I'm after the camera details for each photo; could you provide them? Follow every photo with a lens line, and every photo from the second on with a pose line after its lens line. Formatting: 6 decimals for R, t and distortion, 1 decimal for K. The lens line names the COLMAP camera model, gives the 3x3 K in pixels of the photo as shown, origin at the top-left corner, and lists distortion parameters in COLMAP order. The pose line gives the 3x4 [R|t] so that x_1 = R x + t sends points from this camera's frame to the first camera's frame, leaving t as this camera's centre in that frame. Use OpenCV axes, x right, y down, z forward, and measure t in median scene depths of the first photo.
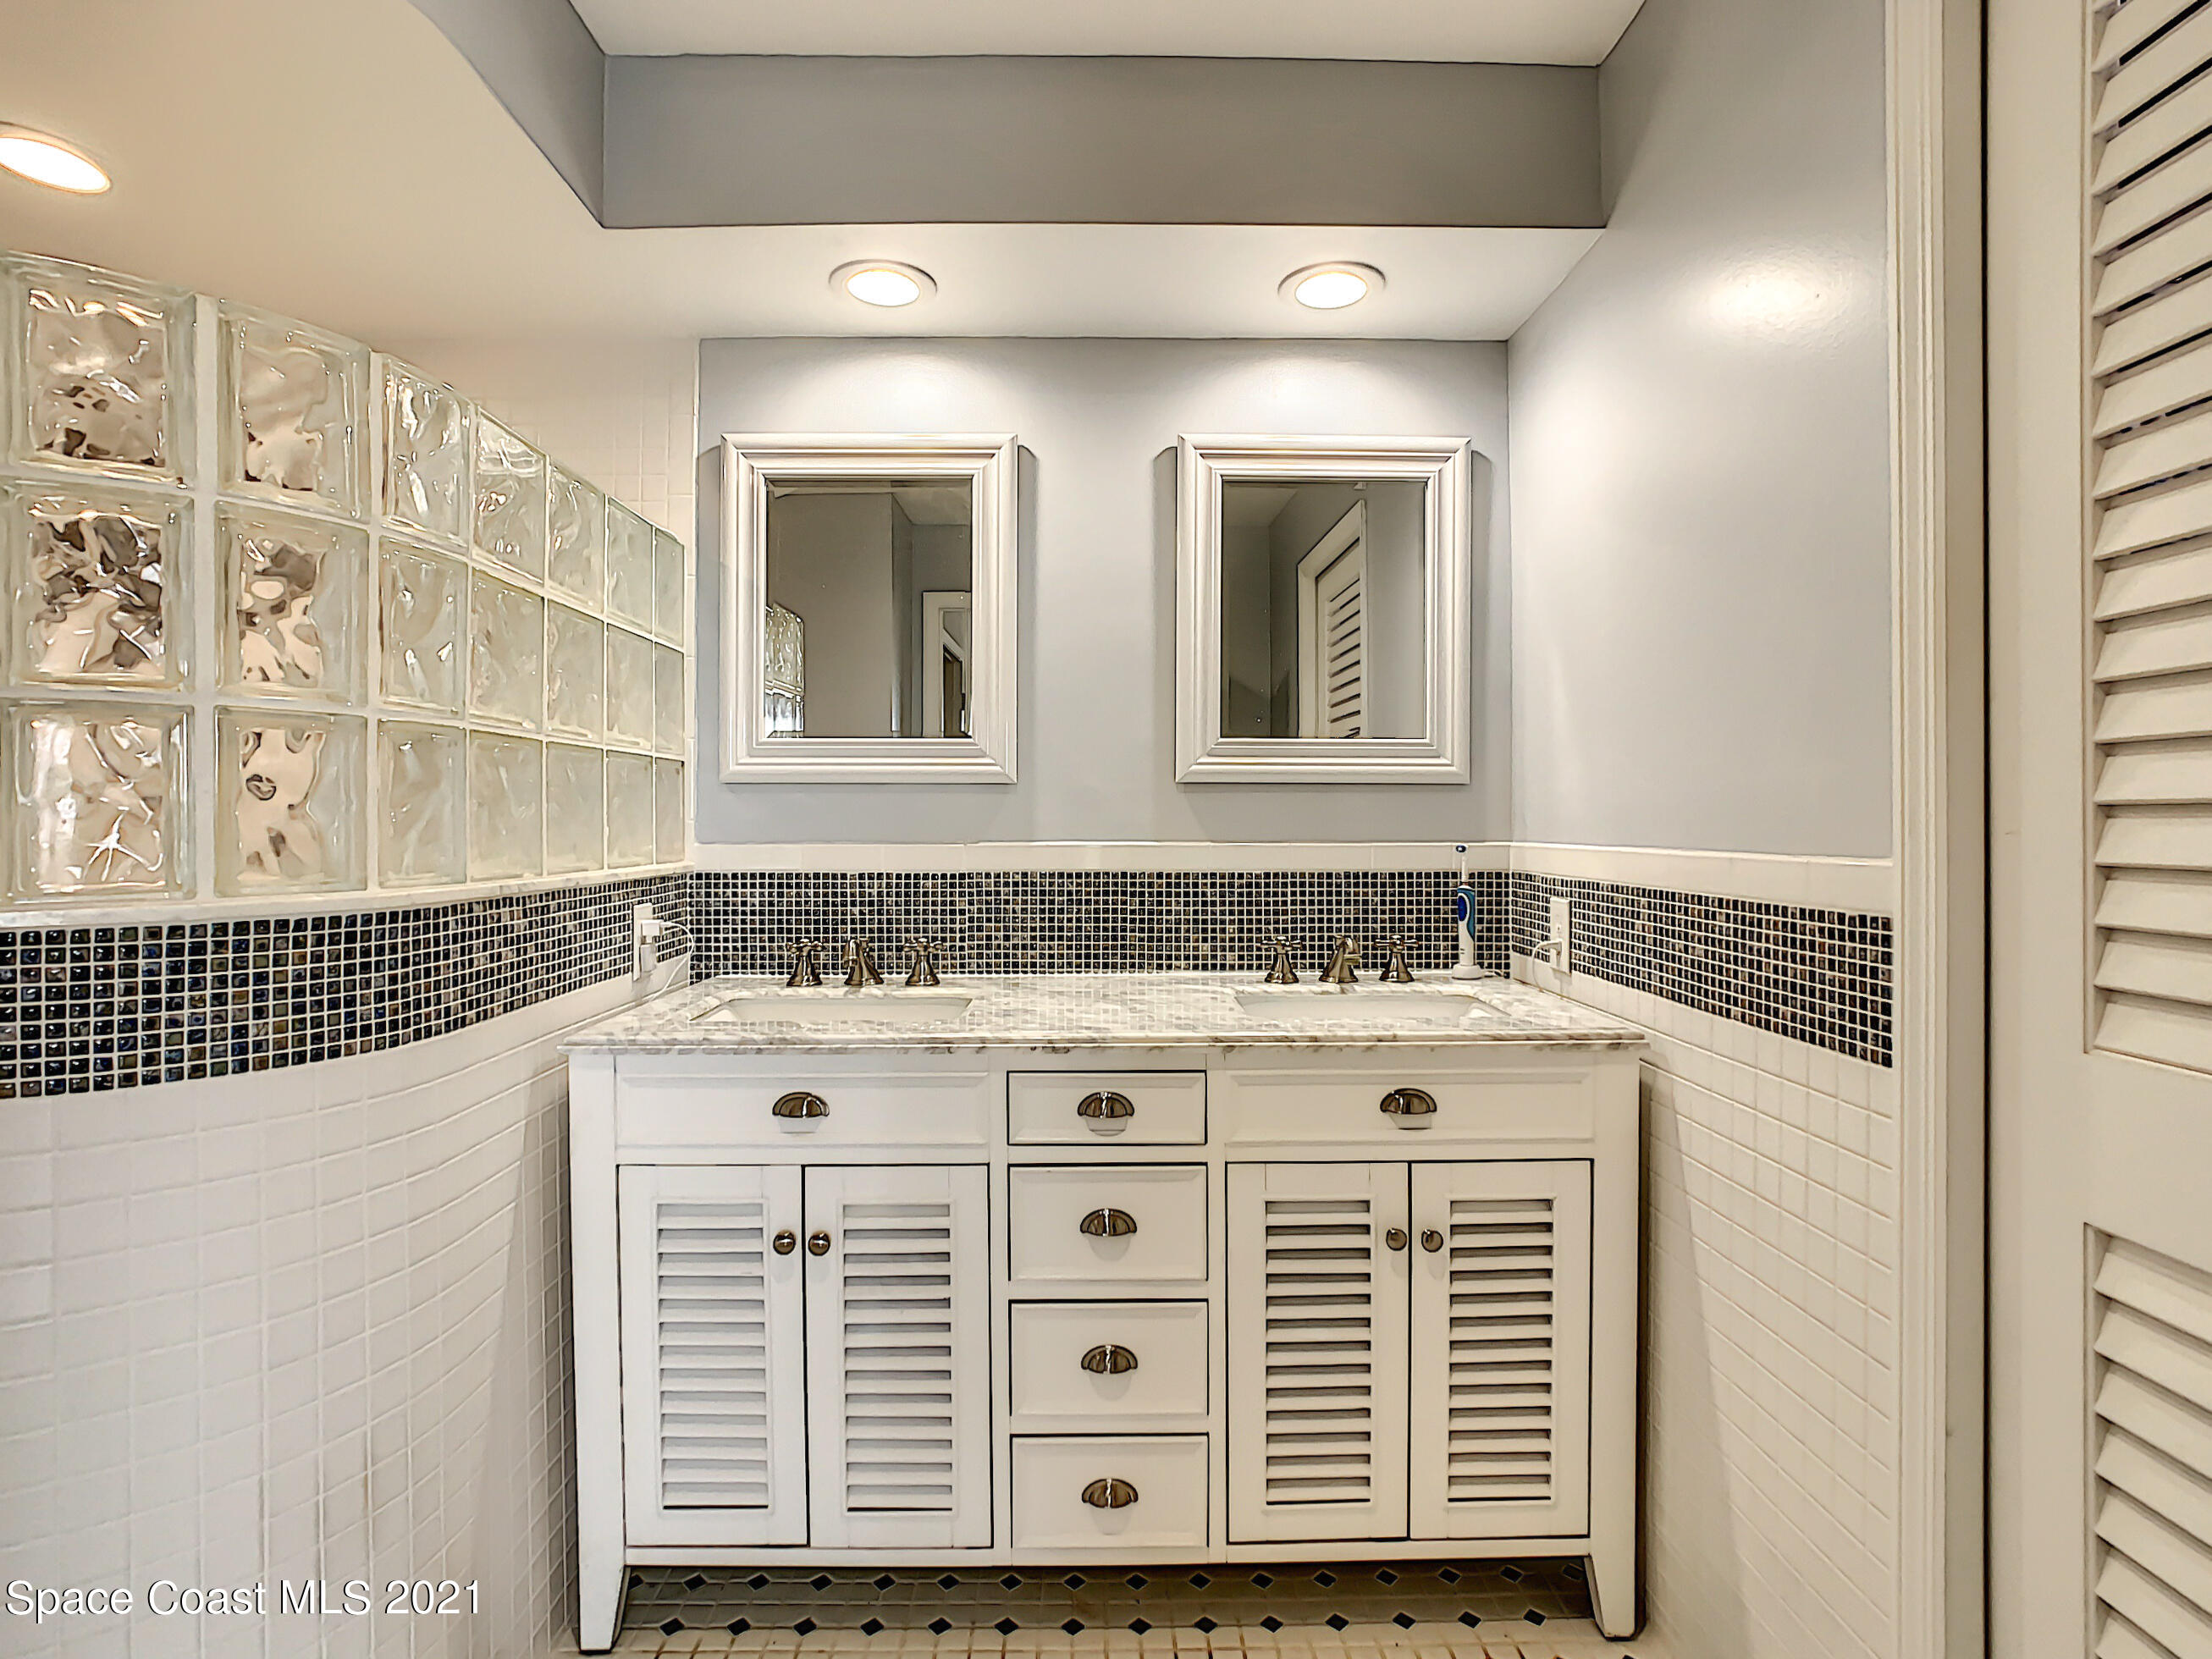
lens RADIAL K [[1172.5, 0, 1088.4], [0, 1172.5, 819.0], [0, 0, 1]] dist [-0.010902, 0.000797]
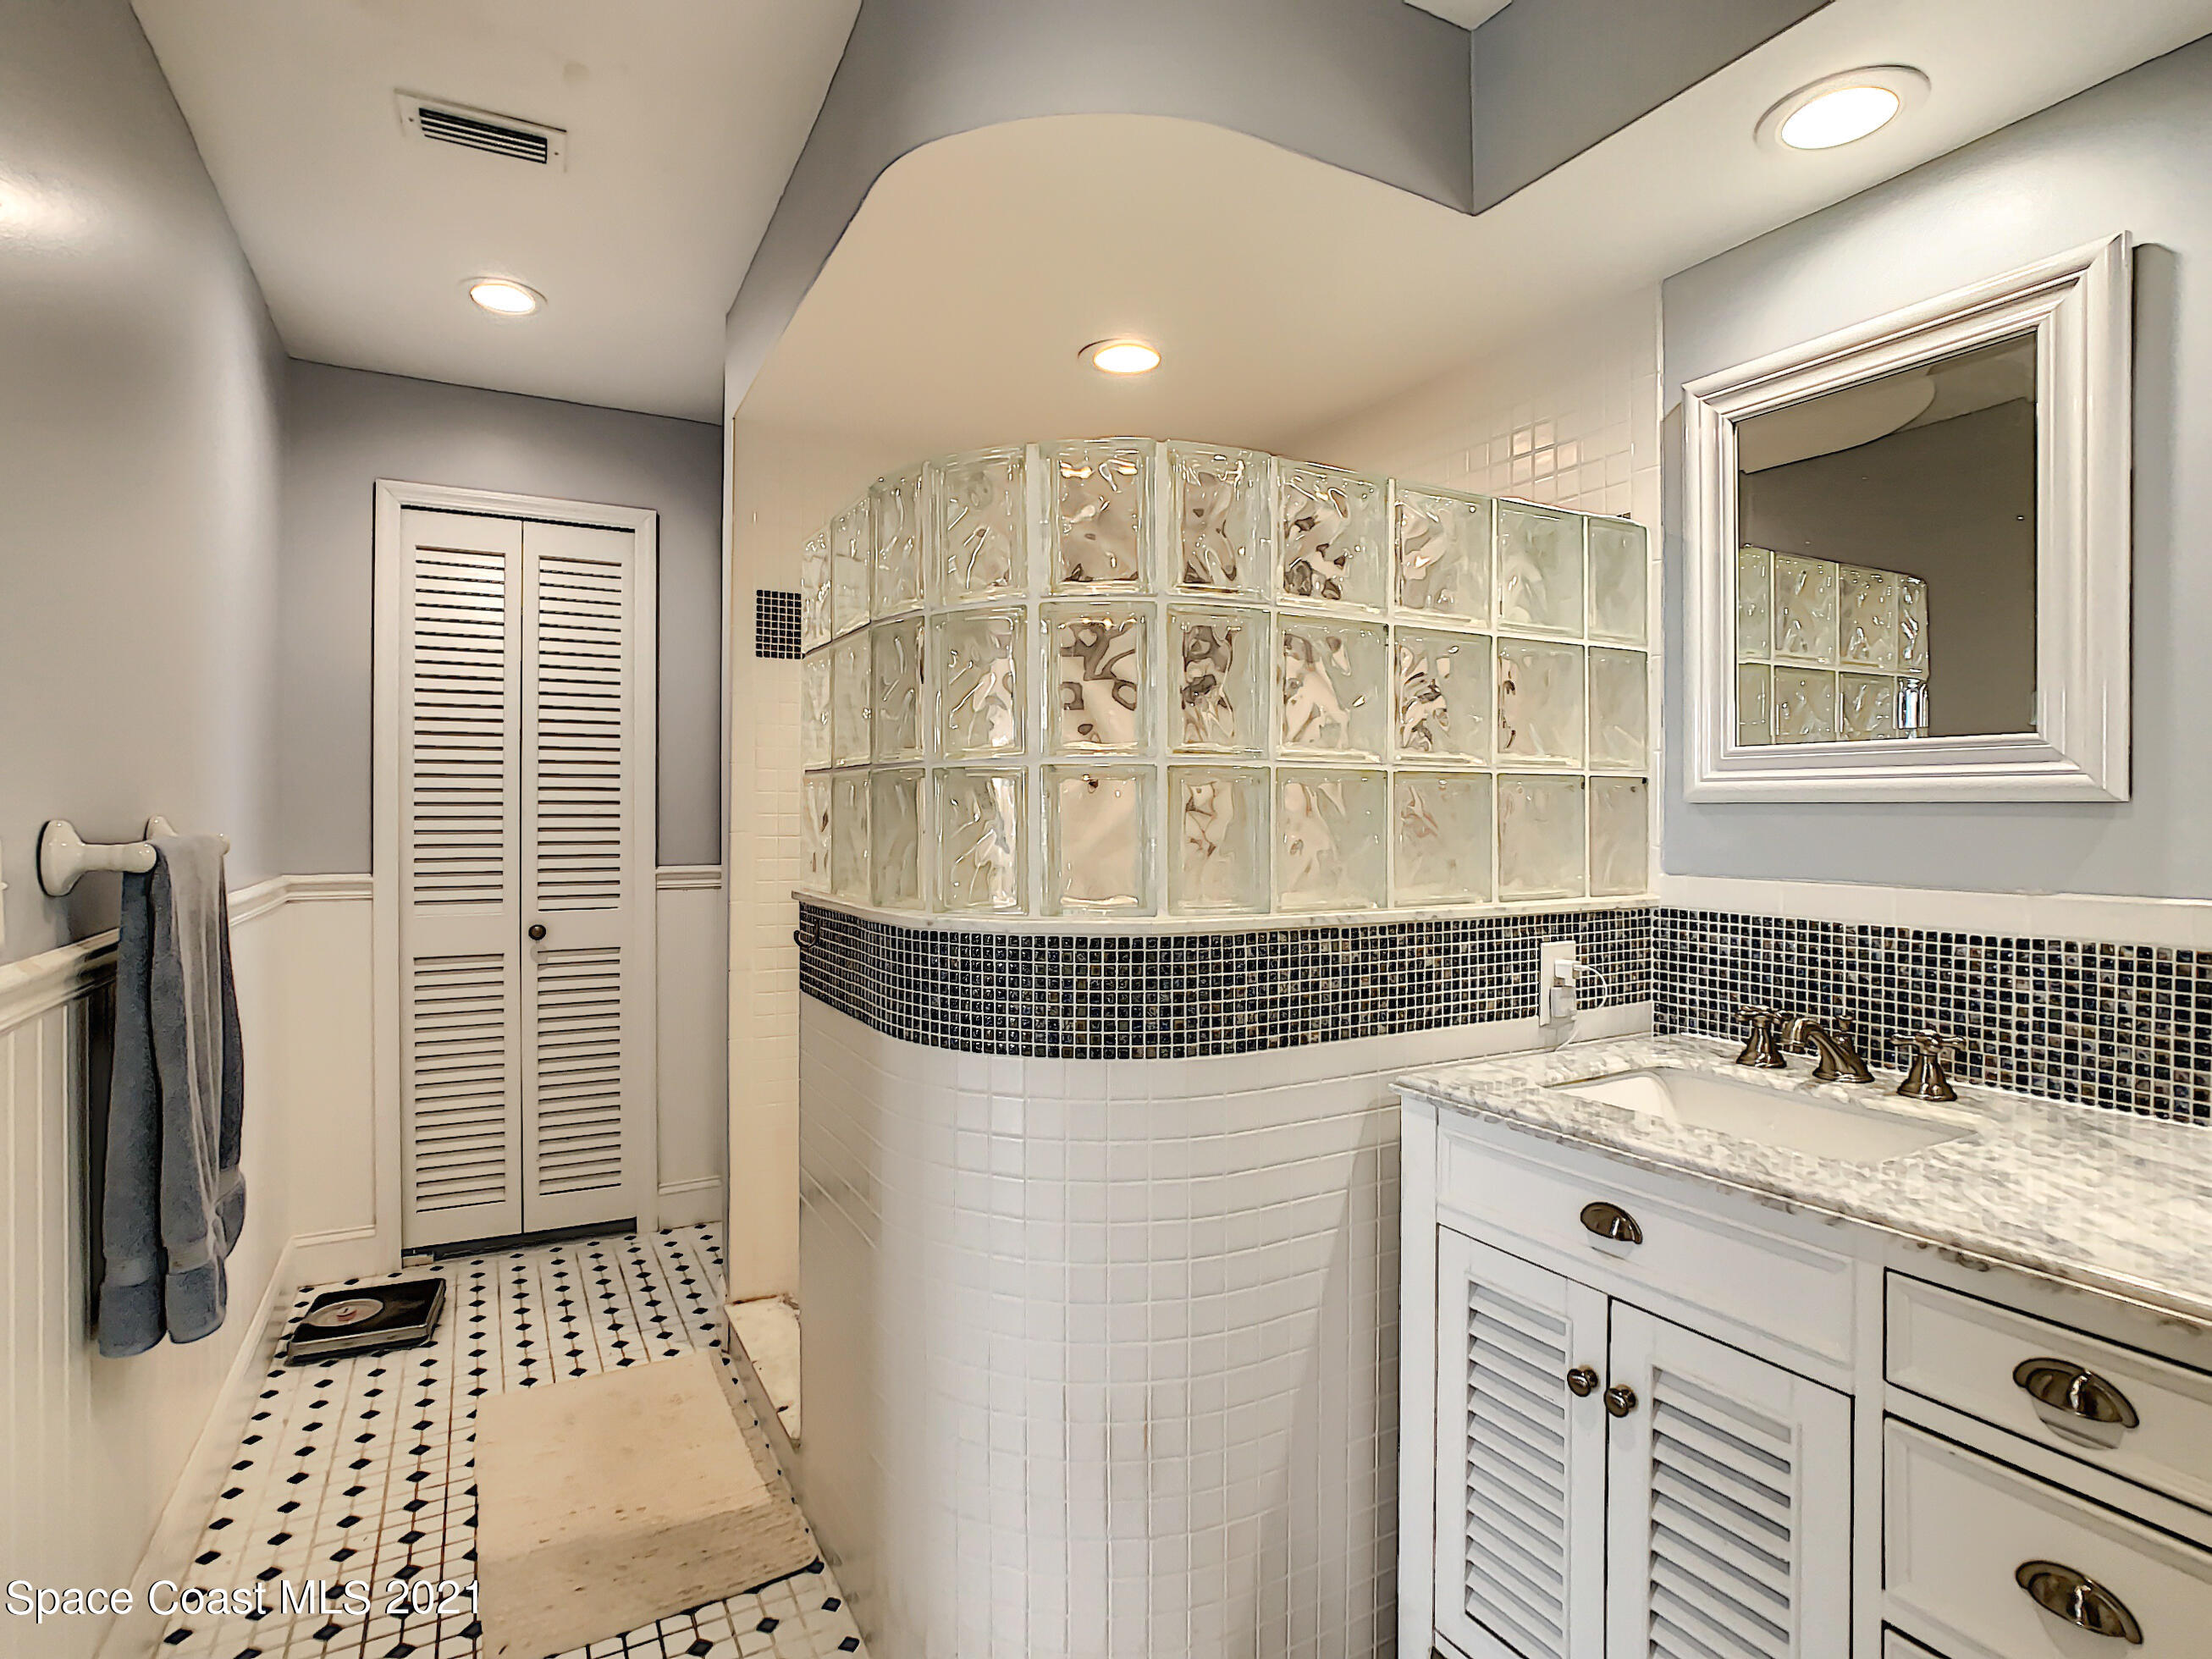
lens RADIAL K [[1140.1, 0, 1107.3], [0, 1140.1, 820.4], [0, 0, 1]] dist [-0.040646, 0.014788]
pose [[0.472886, 0.008434, -0.881083, 0.202457], [-0.000931, 0.999958, 0.009073, -0.025682], [0.881123, -0.003470, 0.472874, 0.258447]]
